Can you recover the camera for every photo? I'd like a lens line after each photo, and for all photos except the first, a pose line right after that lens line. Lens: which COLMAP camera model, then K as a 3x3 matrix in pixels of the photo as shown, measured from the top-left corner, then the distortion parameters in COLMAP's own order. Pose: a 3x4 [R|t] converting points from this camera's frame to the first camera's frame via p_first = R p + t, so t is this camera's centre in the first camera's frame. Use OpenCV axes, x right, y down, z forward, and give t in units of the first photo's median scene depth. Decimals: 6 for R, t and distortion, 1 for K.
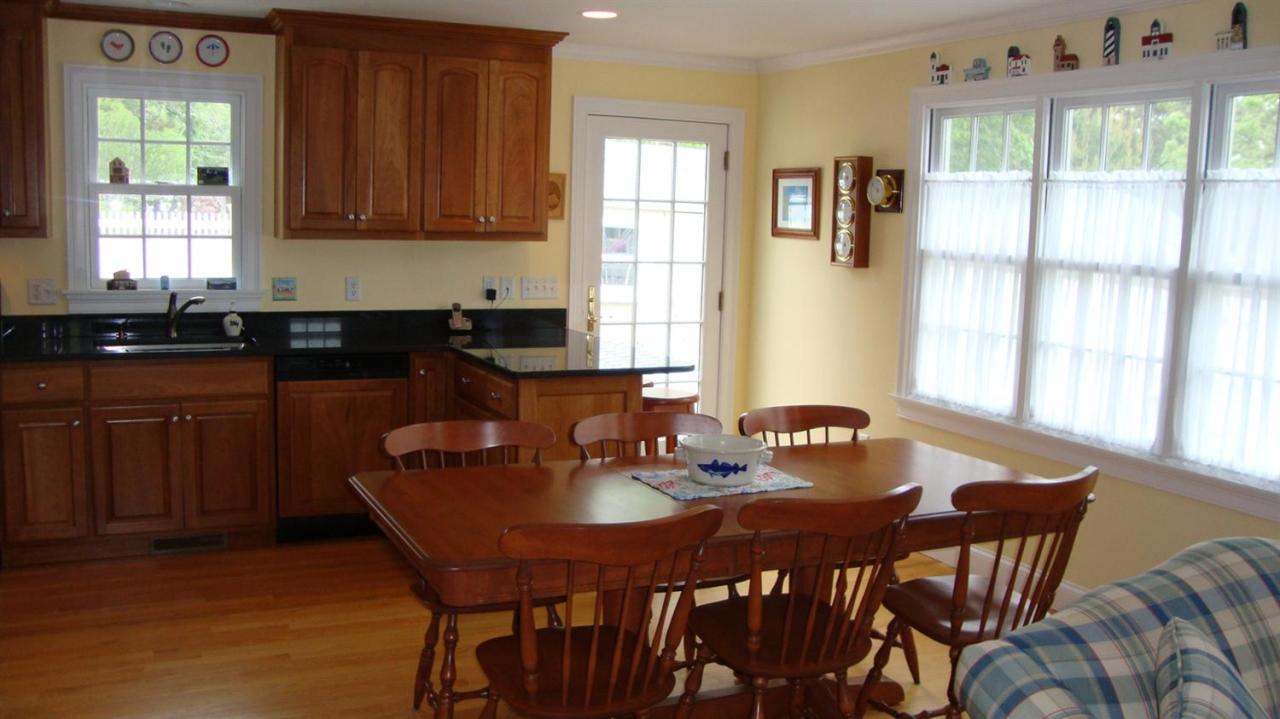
lens RADIAL K [[1139.3, 0, 640.0], [0, 1139.3, 359.5], [0, 0, 1]] dist [-0.210226, 0.218378]
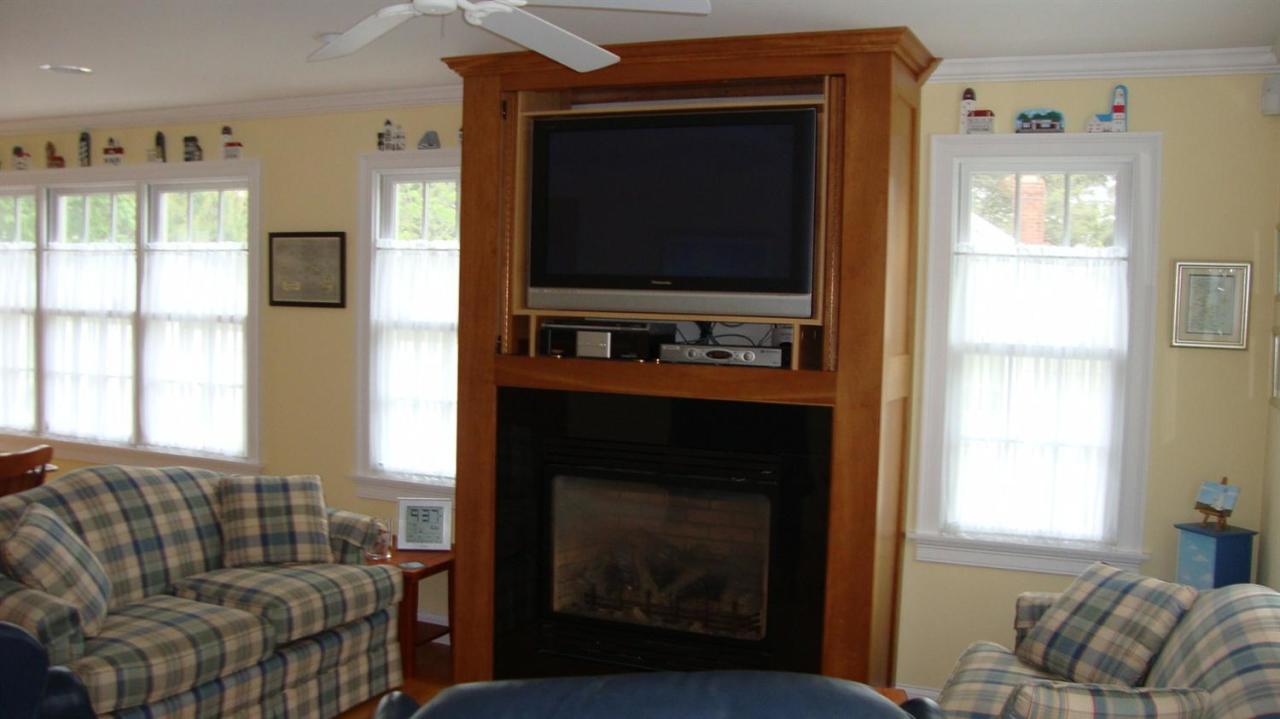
lens RADIAL K [[1139.3, 0, 640.0], [0, 1139.3, 359.5], [0, 0, 1]] dist [-0.210226, 0.218378]
pose [[0.747134, -0.053180, 0.662543, 0.023506], [0.083485, 0.996408, -0.014165, 0.041801], [-0.659410, 0.065895, 0.748890, -0.386812]]
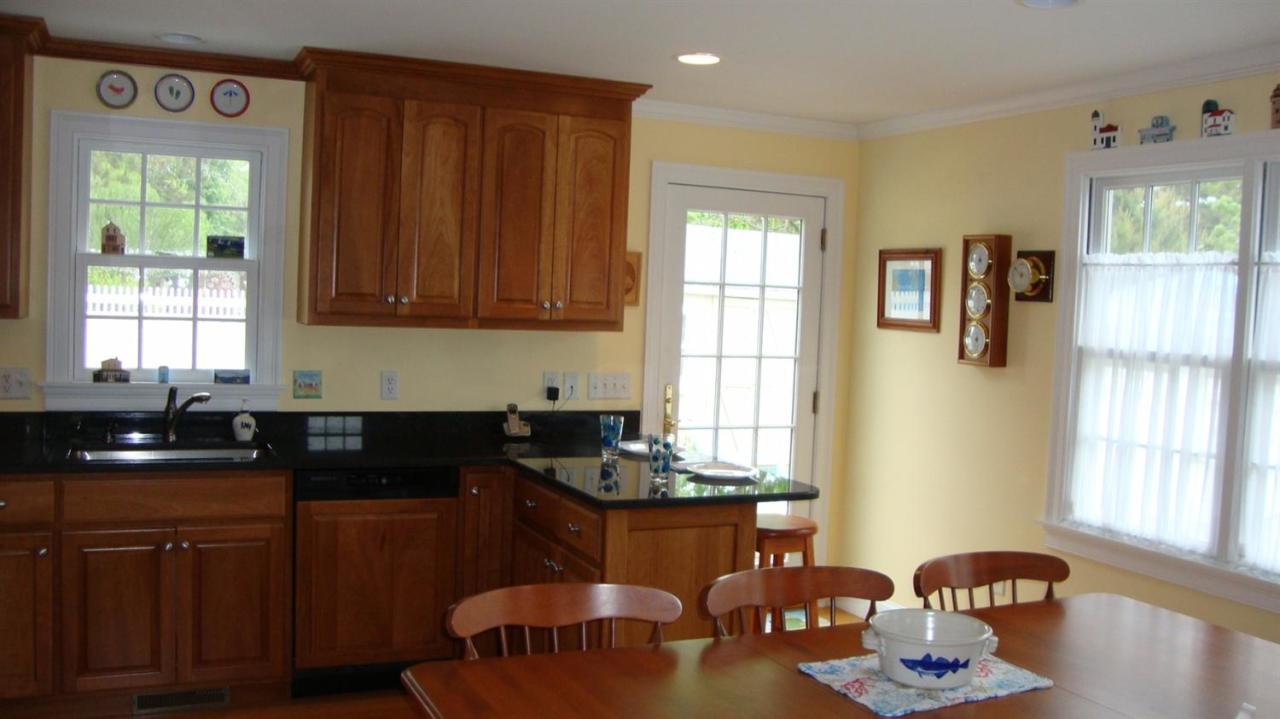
lens RADIAL K [[1139.3, 0, 640.0], [0, 1139.3, 359.5], [0, 0, 1]] dist [-0.210226, 0.218378]
pose [[0.999846, 0.010847, -0.013820, -0.064001], [-0.011828, 0.997263, -0.072990, -0.025182], [0.012990, 0.073142, 0.997237, 0.183247]]
